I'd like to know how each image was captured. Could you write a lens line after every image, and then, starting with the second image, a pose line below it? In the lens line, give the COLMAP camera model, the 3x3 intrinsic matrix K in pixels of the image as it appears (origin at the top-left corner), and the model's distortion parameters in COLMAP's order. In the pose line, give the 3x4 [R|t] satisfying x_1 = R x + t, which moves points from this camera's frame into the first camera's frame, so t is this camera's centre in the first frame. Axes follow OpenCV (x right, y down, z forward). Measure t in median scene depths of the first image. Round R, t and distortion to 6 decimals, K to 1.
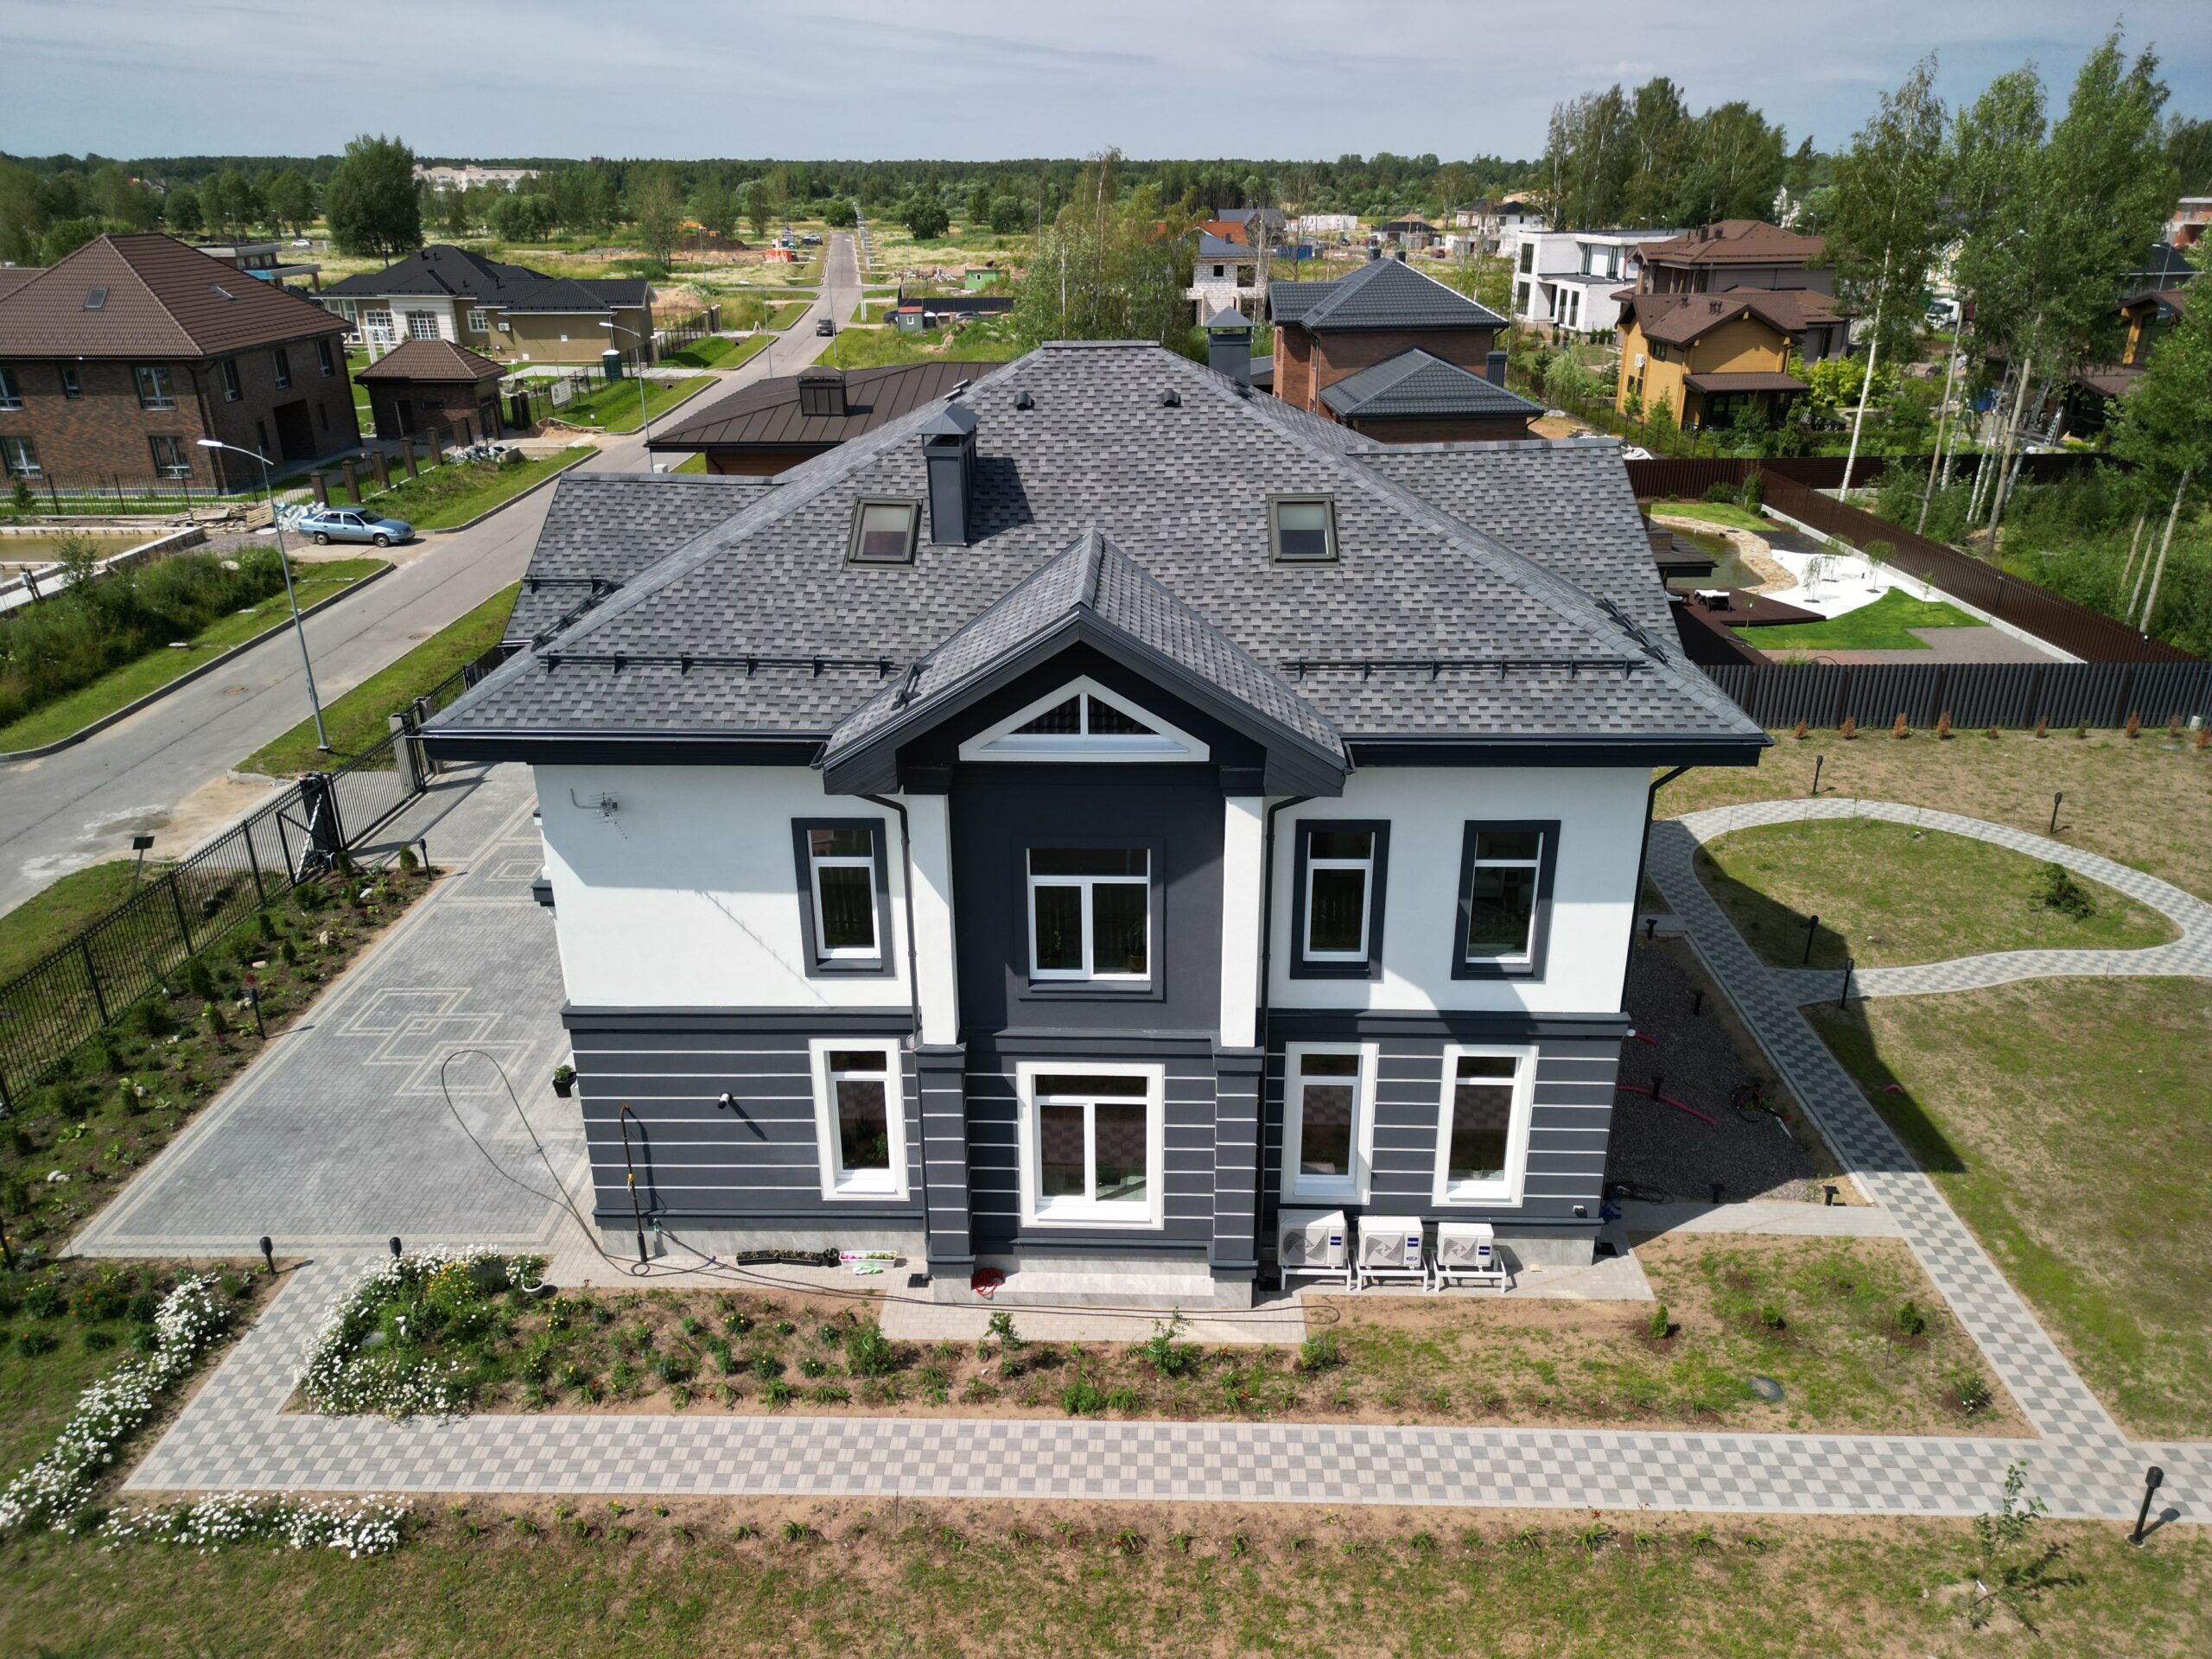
lens RADIAL K [[1543.3, 0, 1114.6], [0, 1543.3, 824.1], [0, 0, 1]] dist [0.059102, -0.050284]
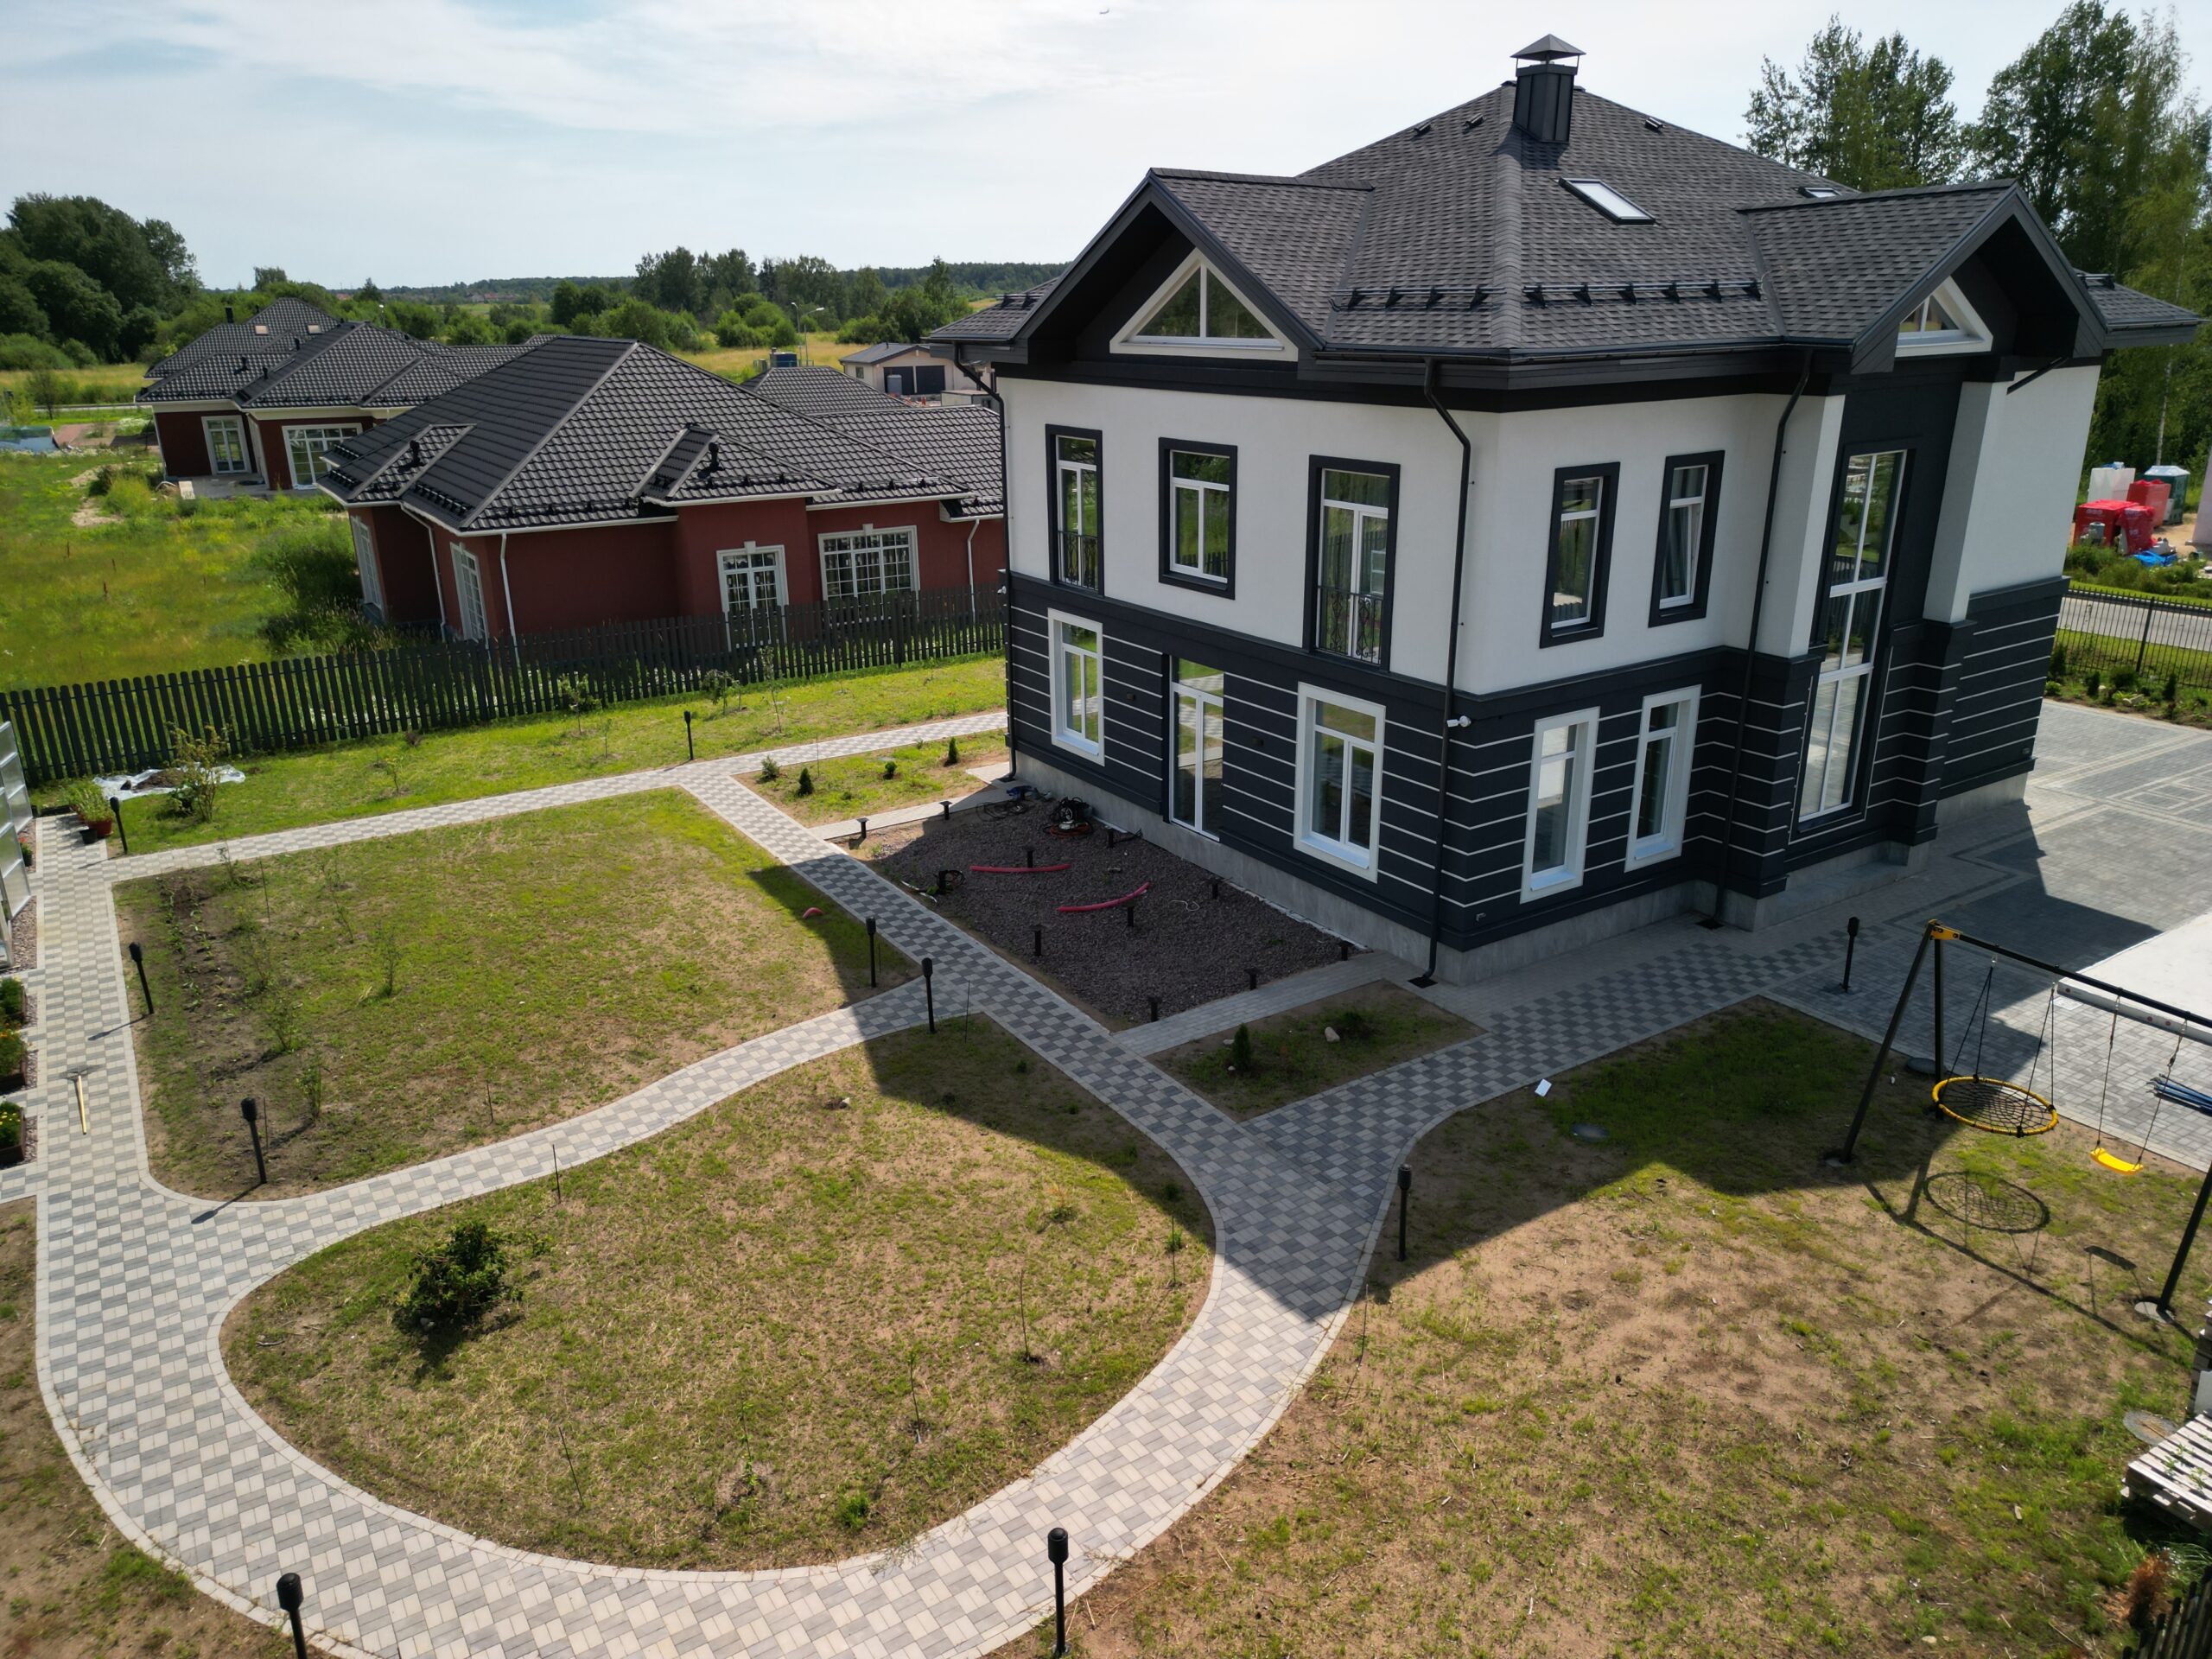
lens RADIAL K [[1543.3, 0, 1114.6], [0, 1543.3, 824.1], [0, 0, 1]] dist [0.059102, -0.050284]
pose [[-0.817527, 0.200228, -0.539961, 0.828750], [-0.205415, 0.774551, 0.598227, -0.447349], [0.538009, 0.599983, -0.592087, 1.594048]]
